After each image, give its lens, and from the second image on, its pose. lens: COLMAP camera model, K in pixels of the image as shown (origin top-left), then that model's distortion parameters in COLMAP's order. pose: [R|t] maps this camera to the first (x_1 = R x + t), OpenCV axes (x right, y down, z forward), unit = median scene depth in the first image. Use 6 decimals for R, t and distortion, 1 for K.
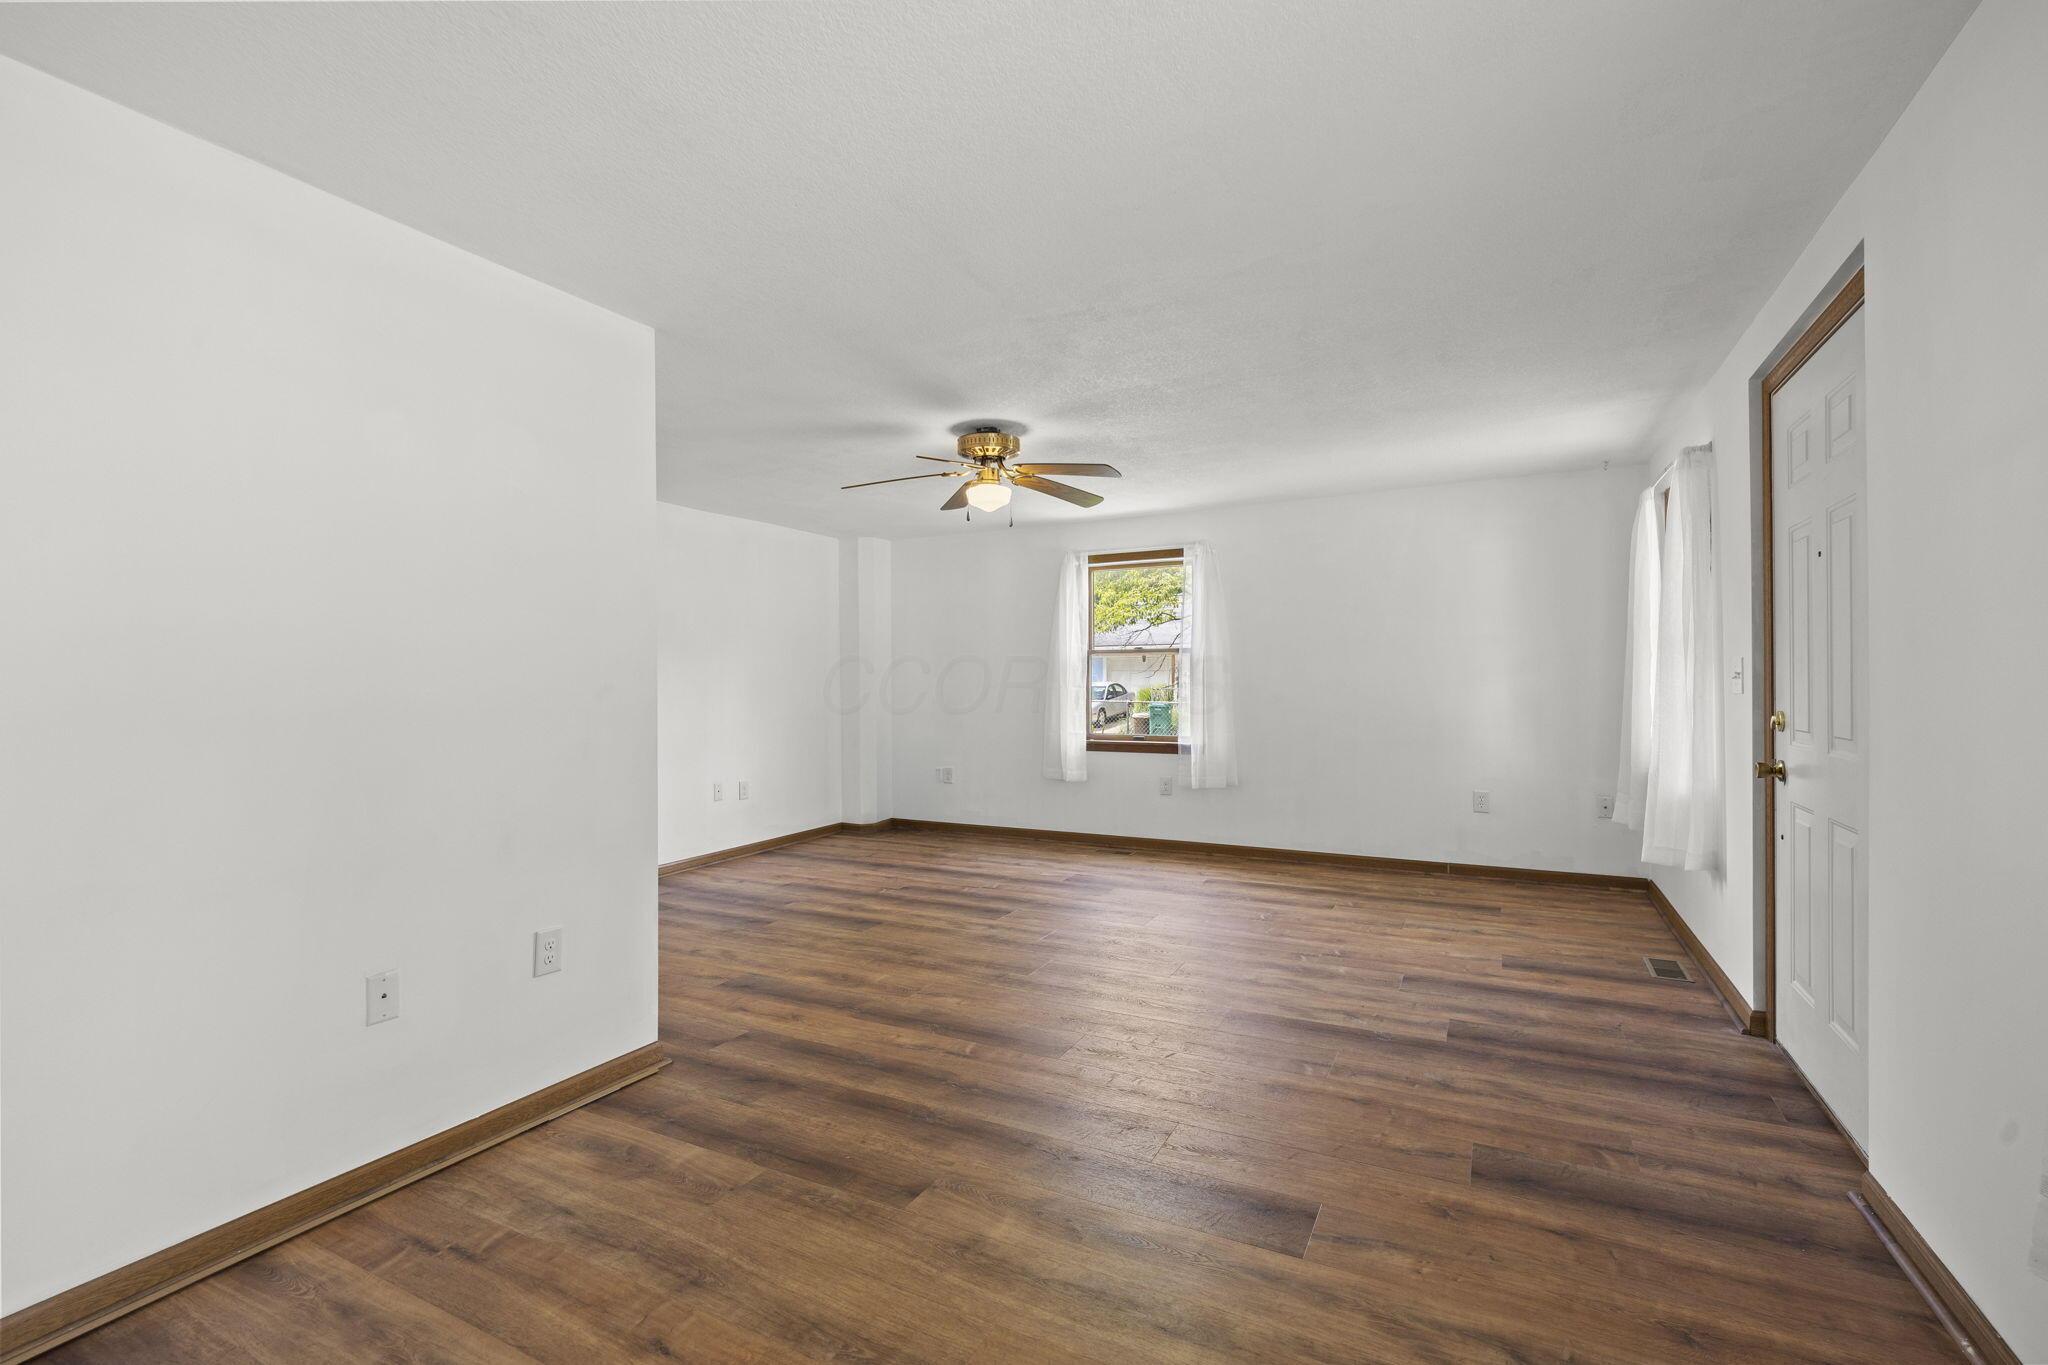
lens RADIAL K [[955.5, 0, 1021.3], [0, 955.5, 672.5], [0, 0, 1]] dist [-0.000240, -0.001335]
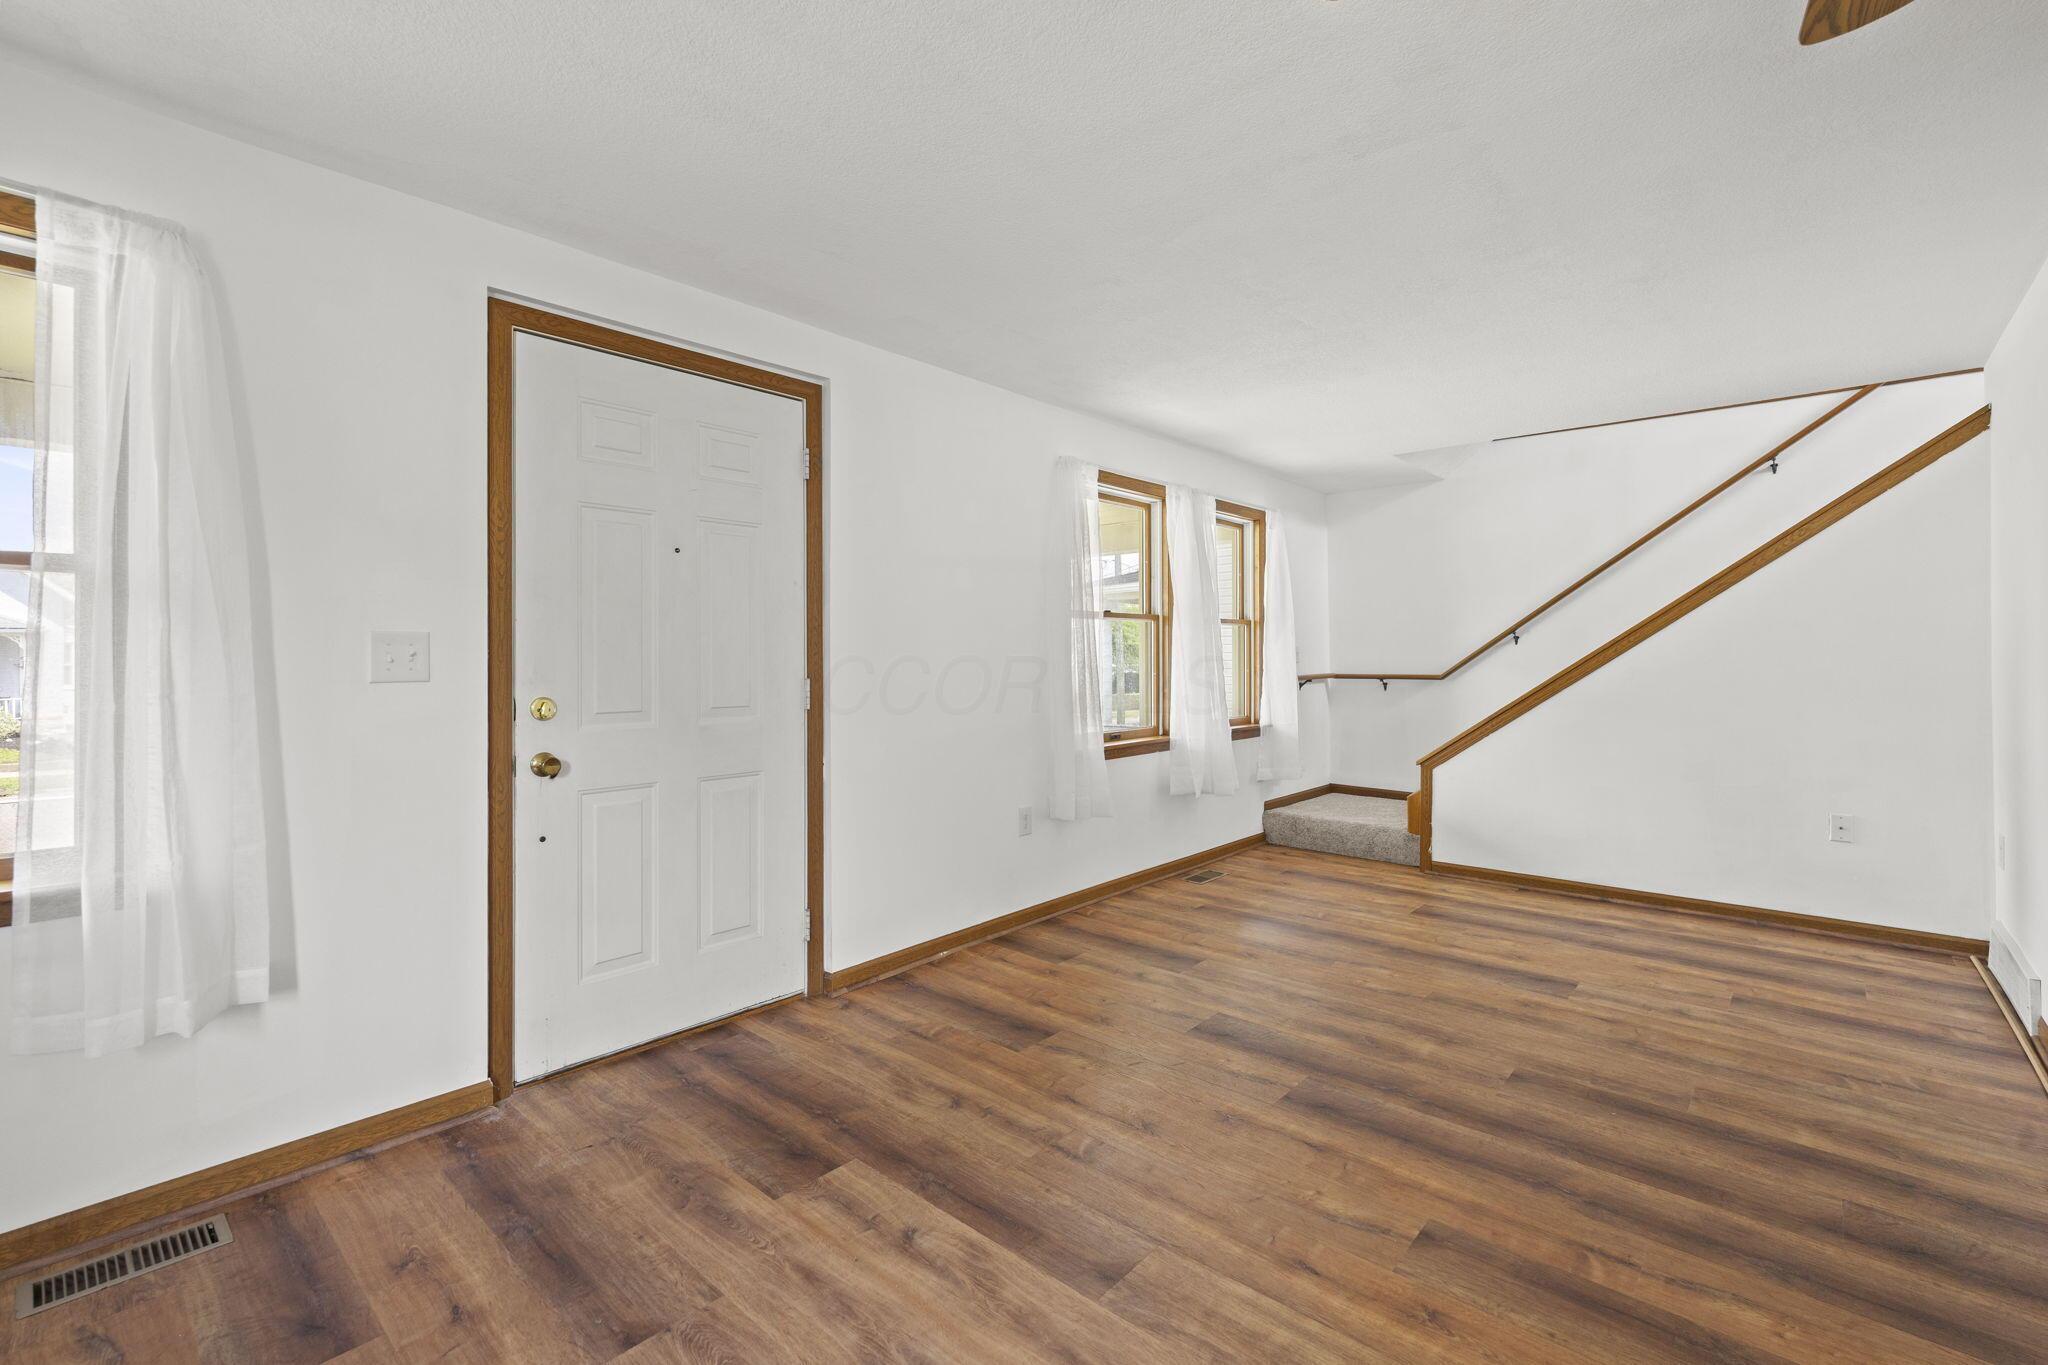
lens RADIAL K [[886.5, 0, 1023.0], [0, 886.5, 656.9], [0, 0, 1]] dist [0.000562, -0.000069]
pose [[-0.968608, 0.010134, 0.248386, 0.151108], [0.007823, 0.999916, -0.010289, 0.014201], [-0.248469, -0.008023, -0.968606, 1.624029]]
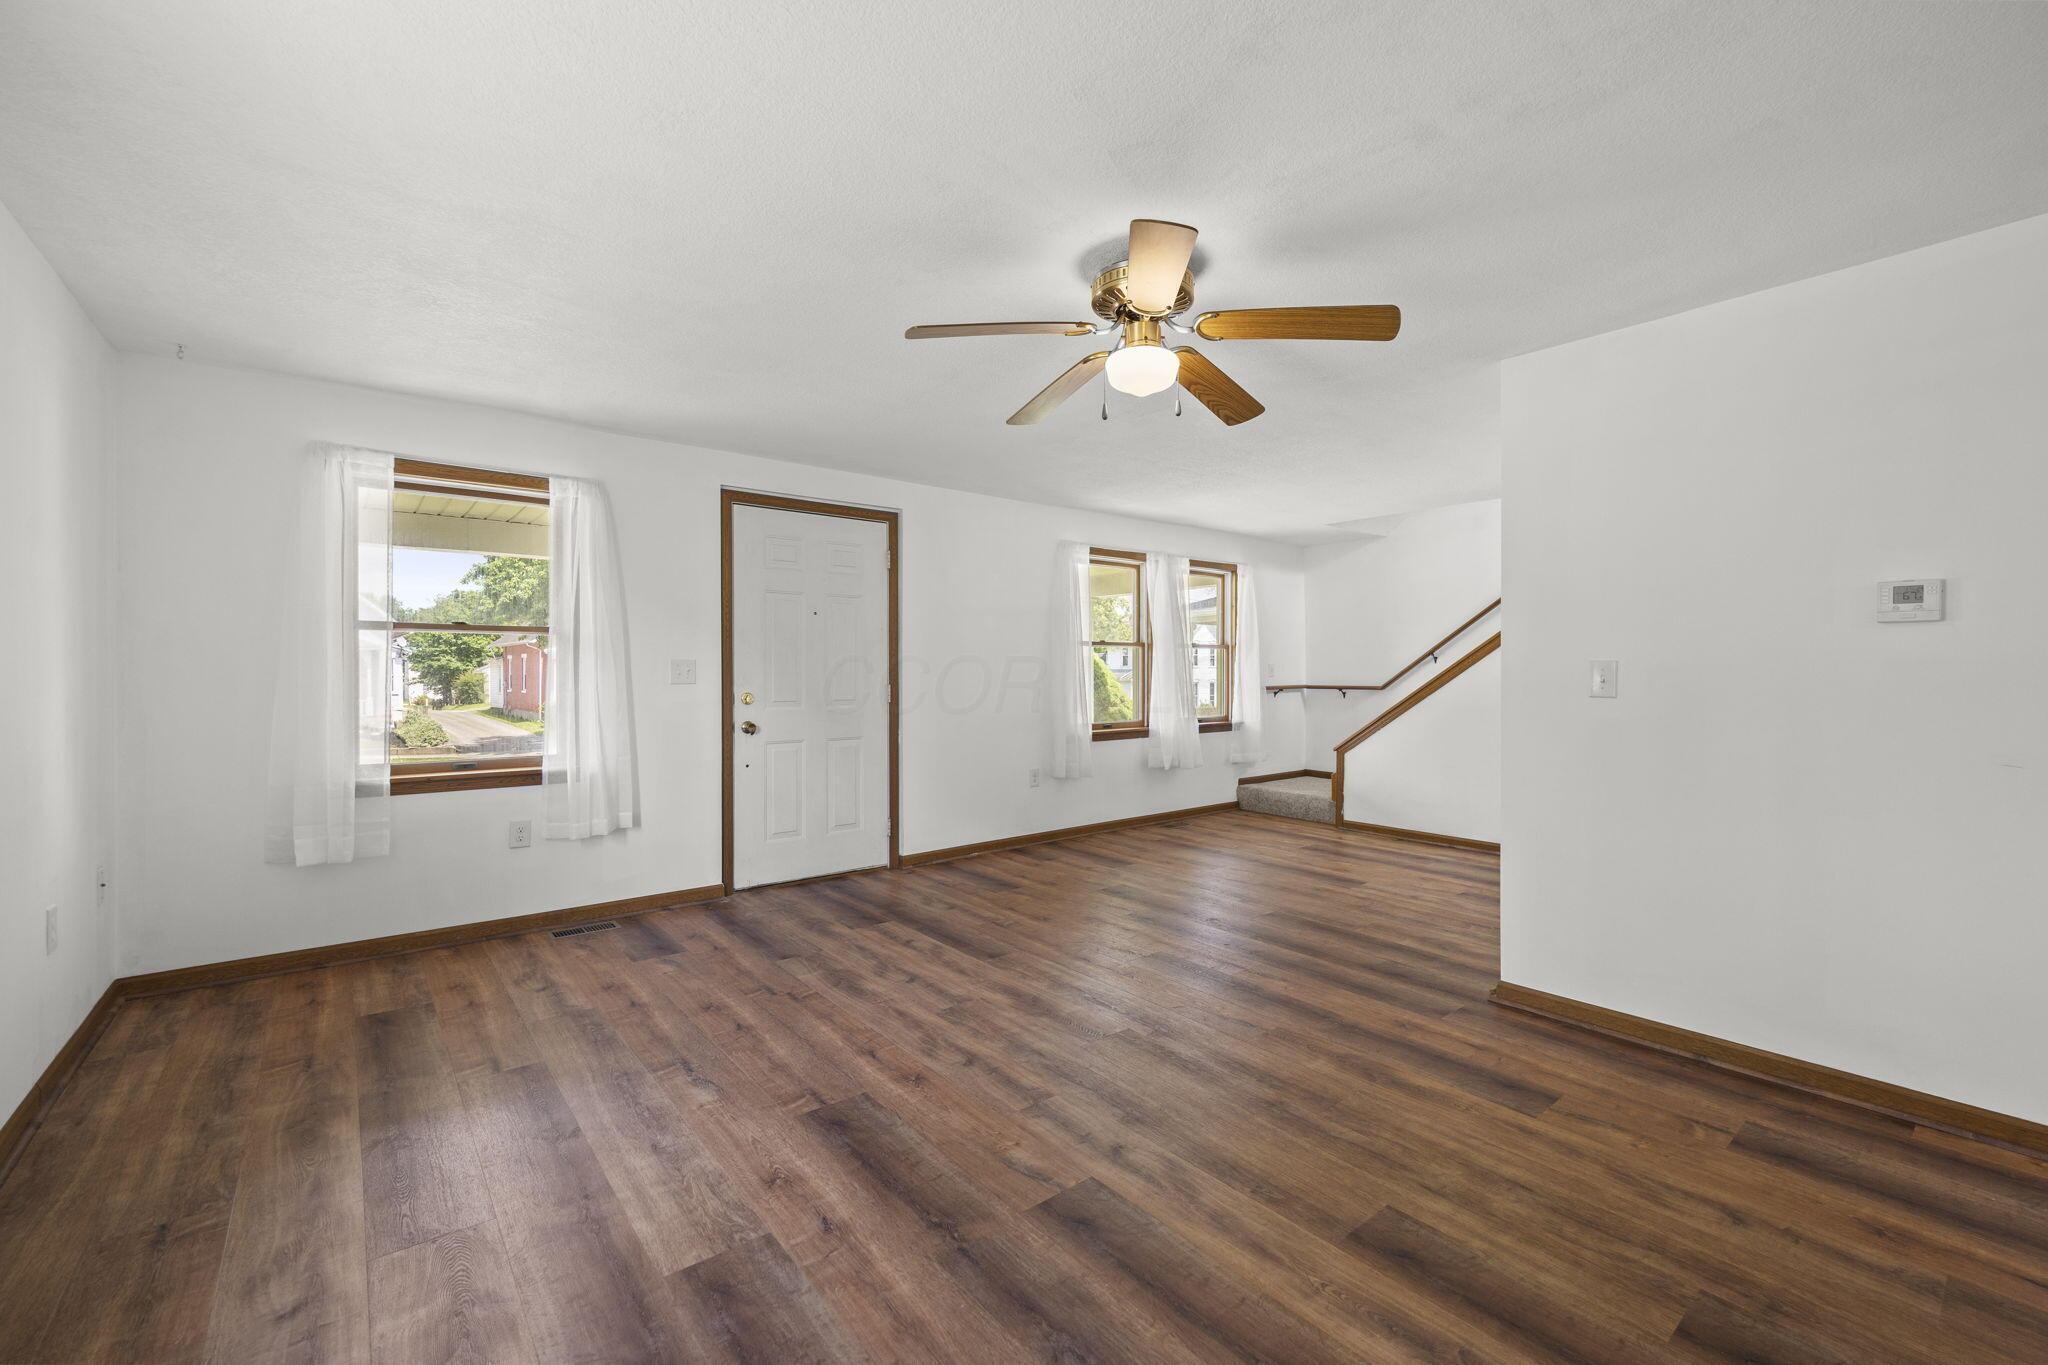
lens RADIAL K [[809.8, 0, 1024.0], [0, 809.8, 682.5], [0, 0, 1]] dist [0.000978, -0.000919]
pose [[-0.918810, 0.001522, 0.394697, -0.229658], [0.003462, 0.999985, 0.004204, 0.016926], [-0.394685, 0.005229, -0.918802, 2.062055]]
